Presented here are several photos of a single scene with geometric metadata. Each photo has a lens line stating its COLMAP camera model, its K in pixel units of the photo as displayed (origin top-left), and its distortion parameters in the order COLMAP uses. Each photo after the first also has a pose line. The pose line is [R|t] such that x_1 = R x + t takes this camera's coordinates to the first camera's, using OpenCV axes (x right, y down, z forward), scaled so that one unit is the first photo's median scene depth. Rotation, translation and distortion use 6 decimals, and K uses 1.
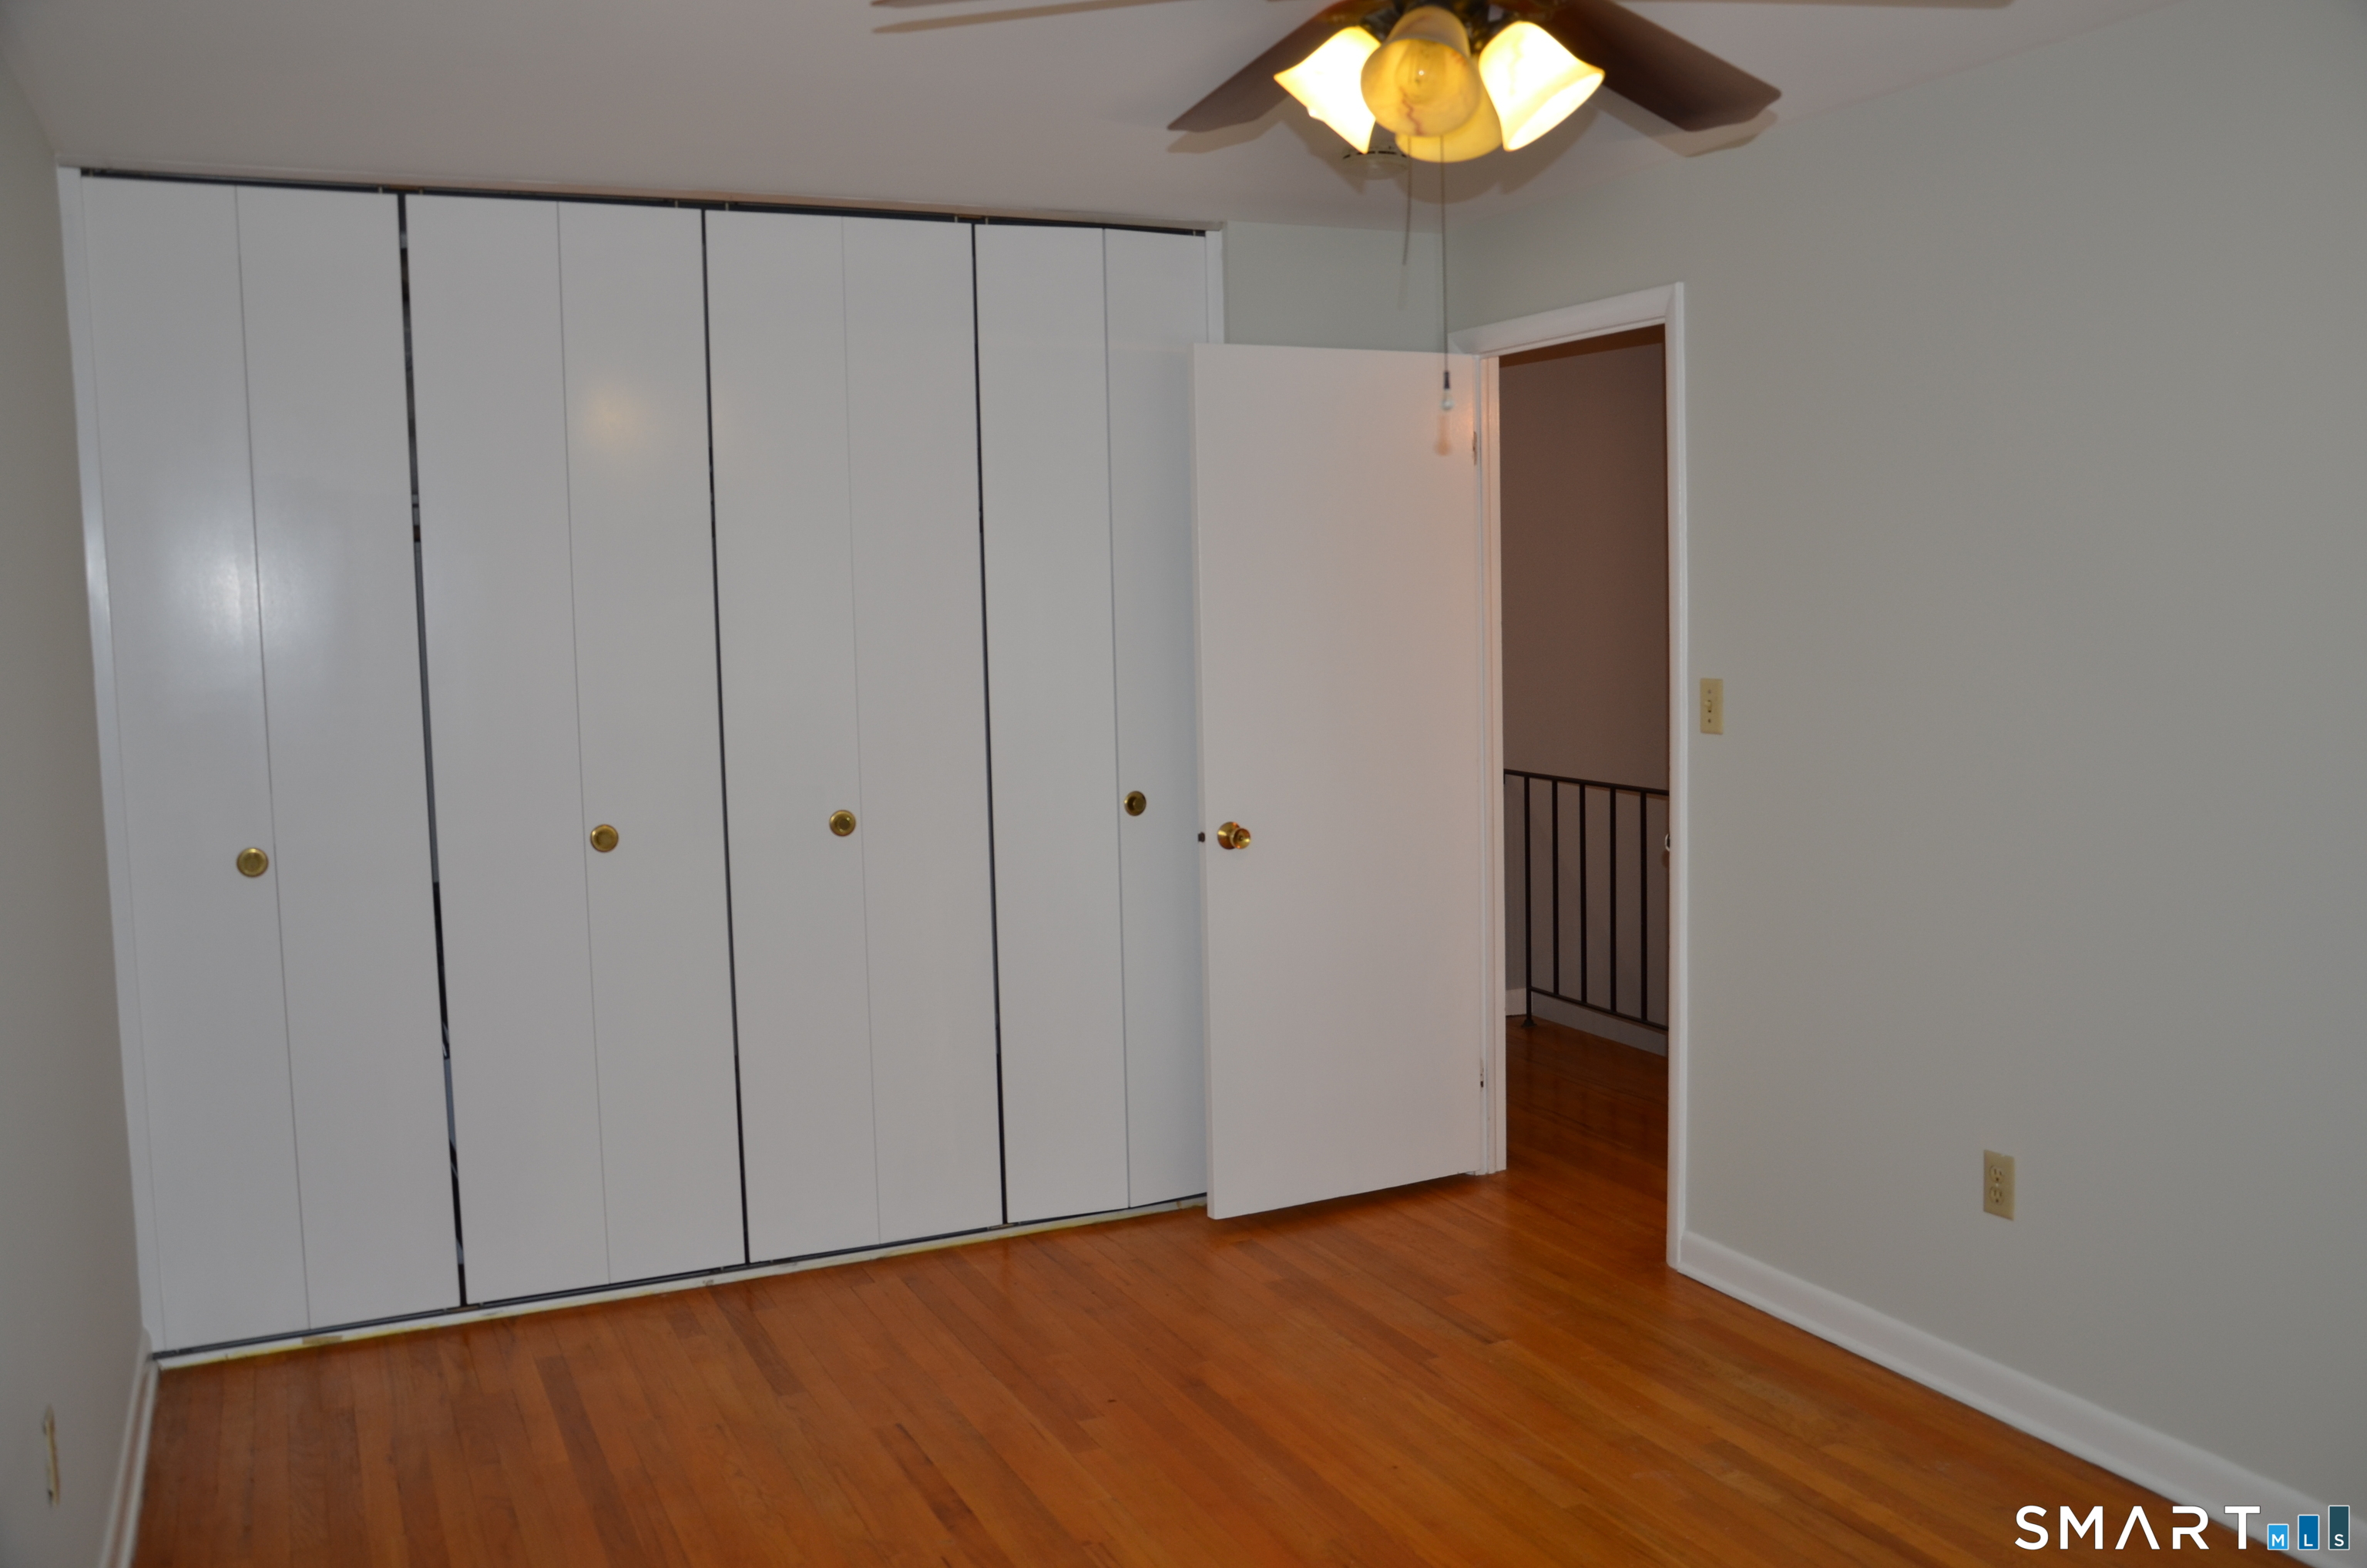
lens RADIAL K [[2166.8, 0, 1183.5], [0, 2166.8, 784.0], [0, 0, 1]] dist [0.007317, 0.001693]
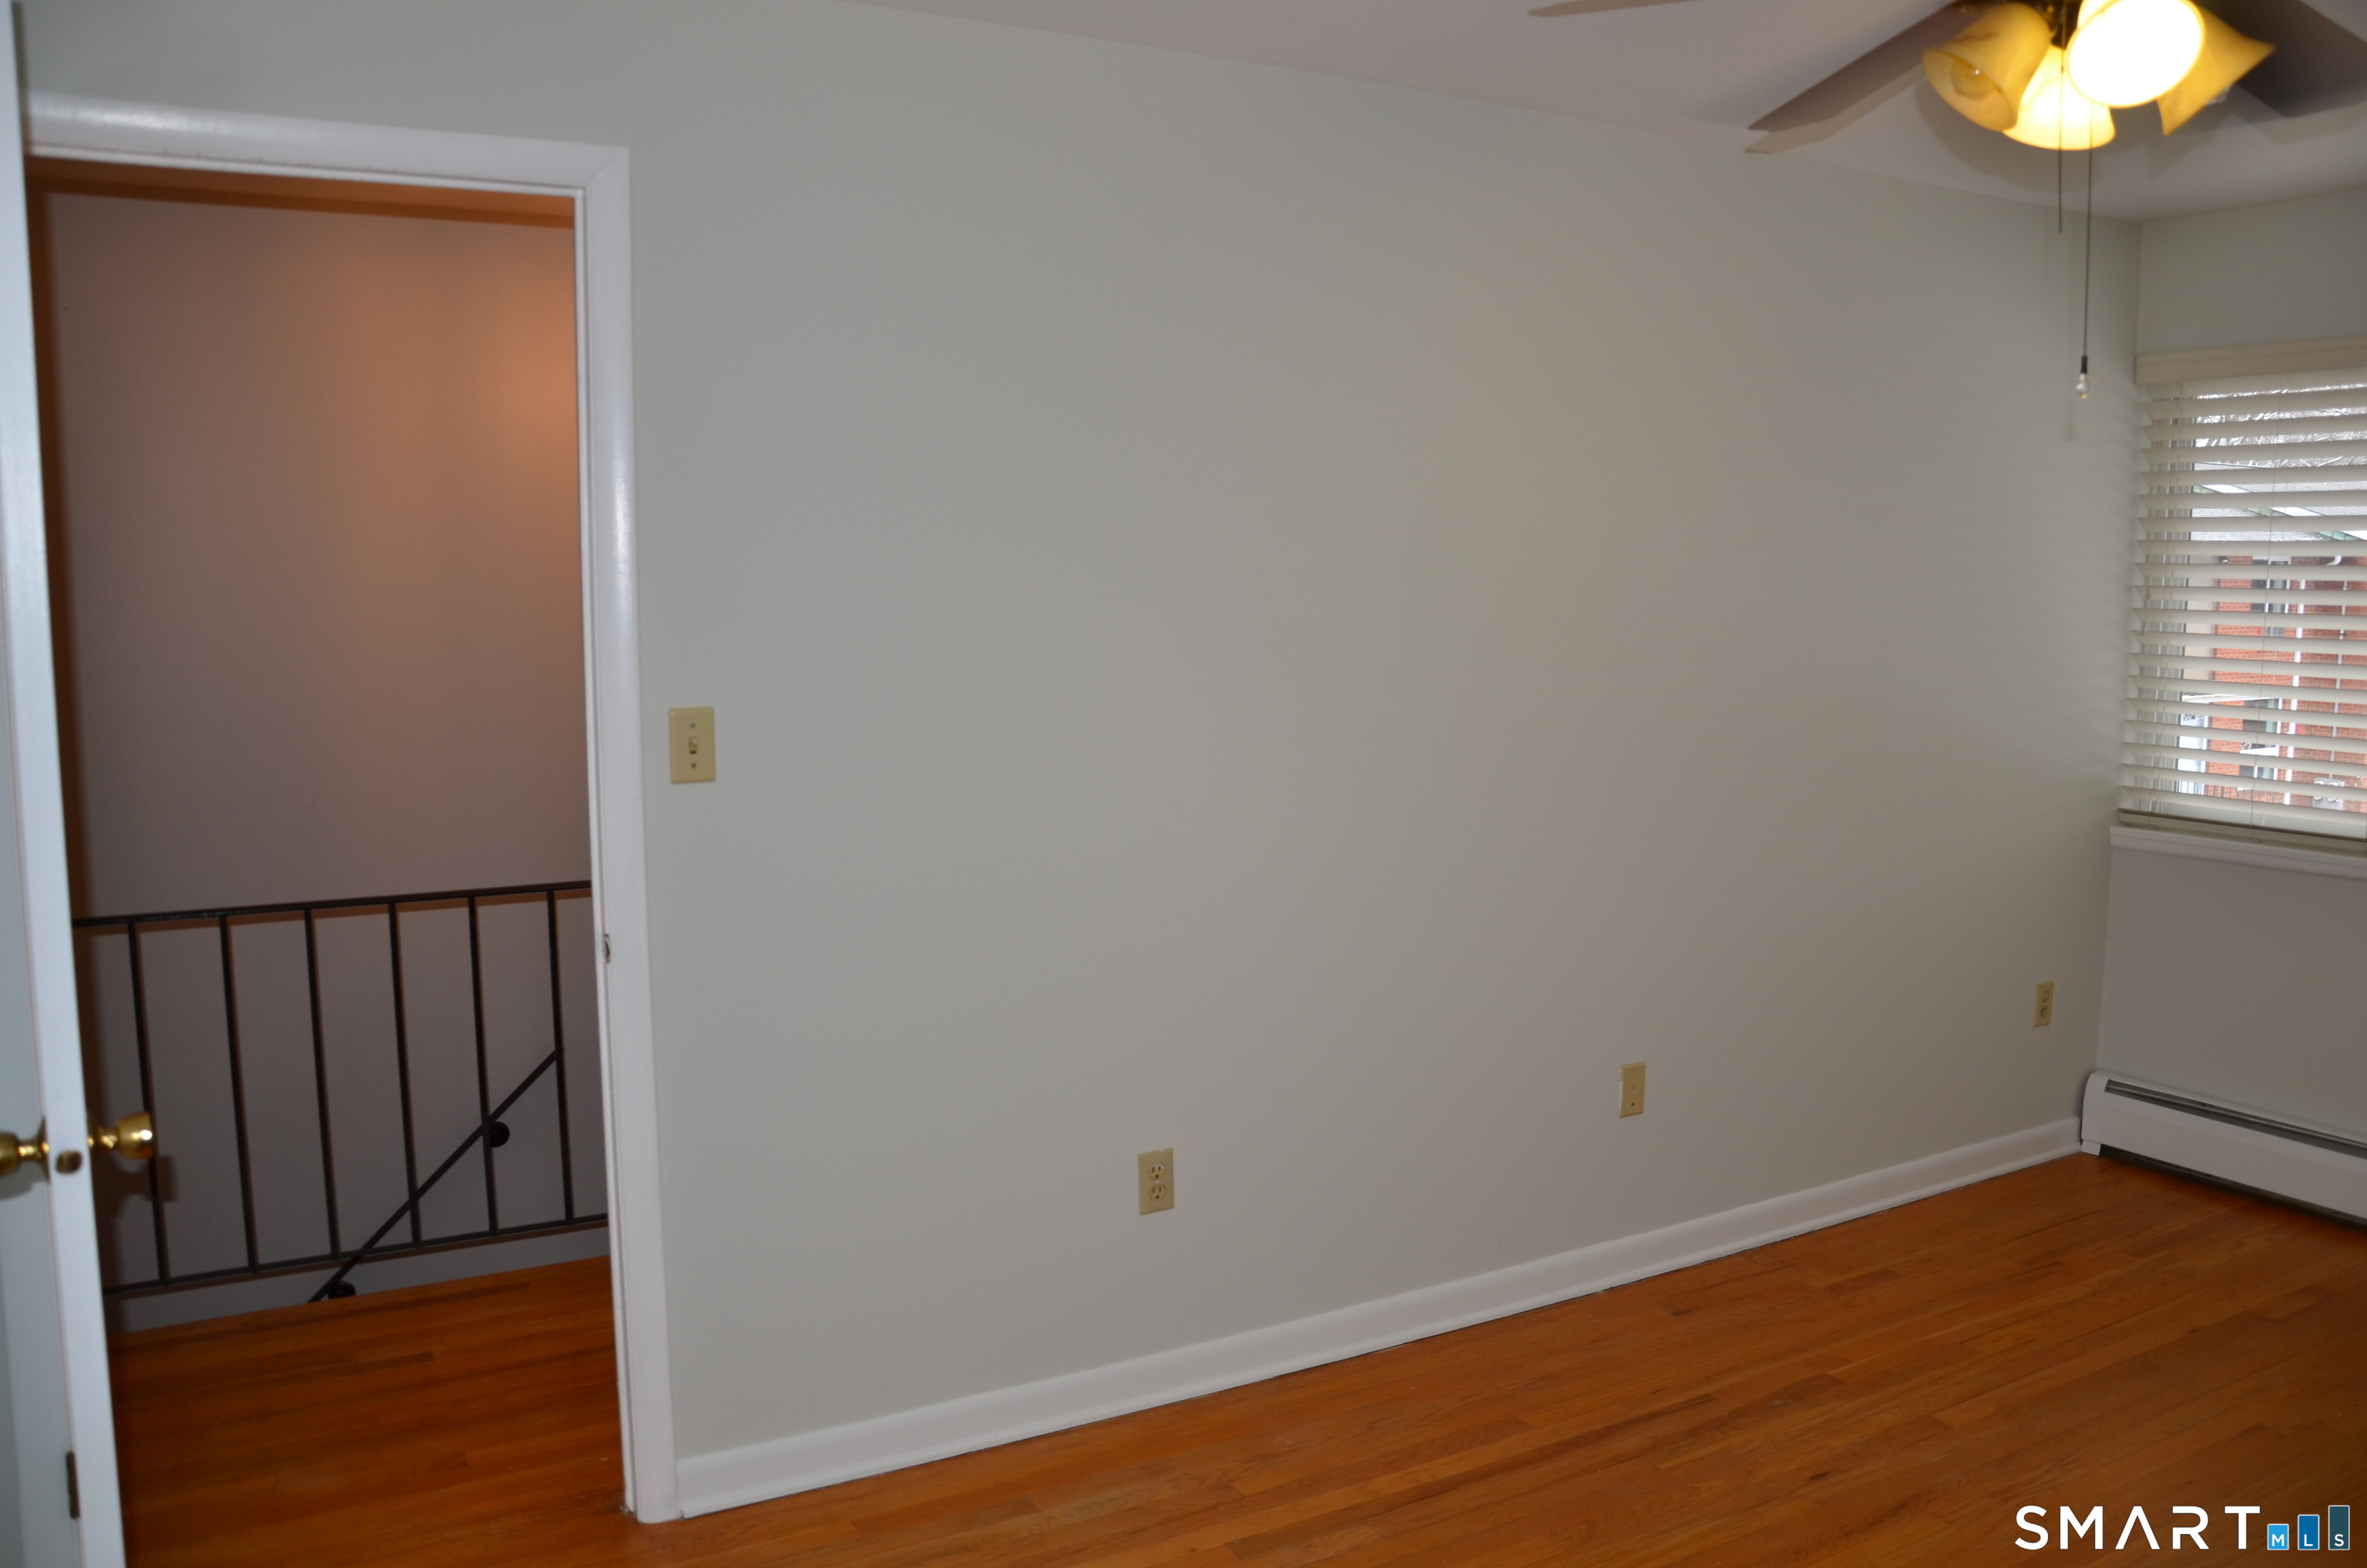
lens RADIAL K [[1843.8, 0, 1190.8], [0, 1843.8, 787.3], [0, 0, 1]] dist [-0.167720, 0.128492]
pose [[-0.113433, -0.103445, 0.988146, -0.410777], [0.094343, 0.988950, 0.114359, -0.083829], [-0.989056, 0.106196, -0.102421, 0.976355]]
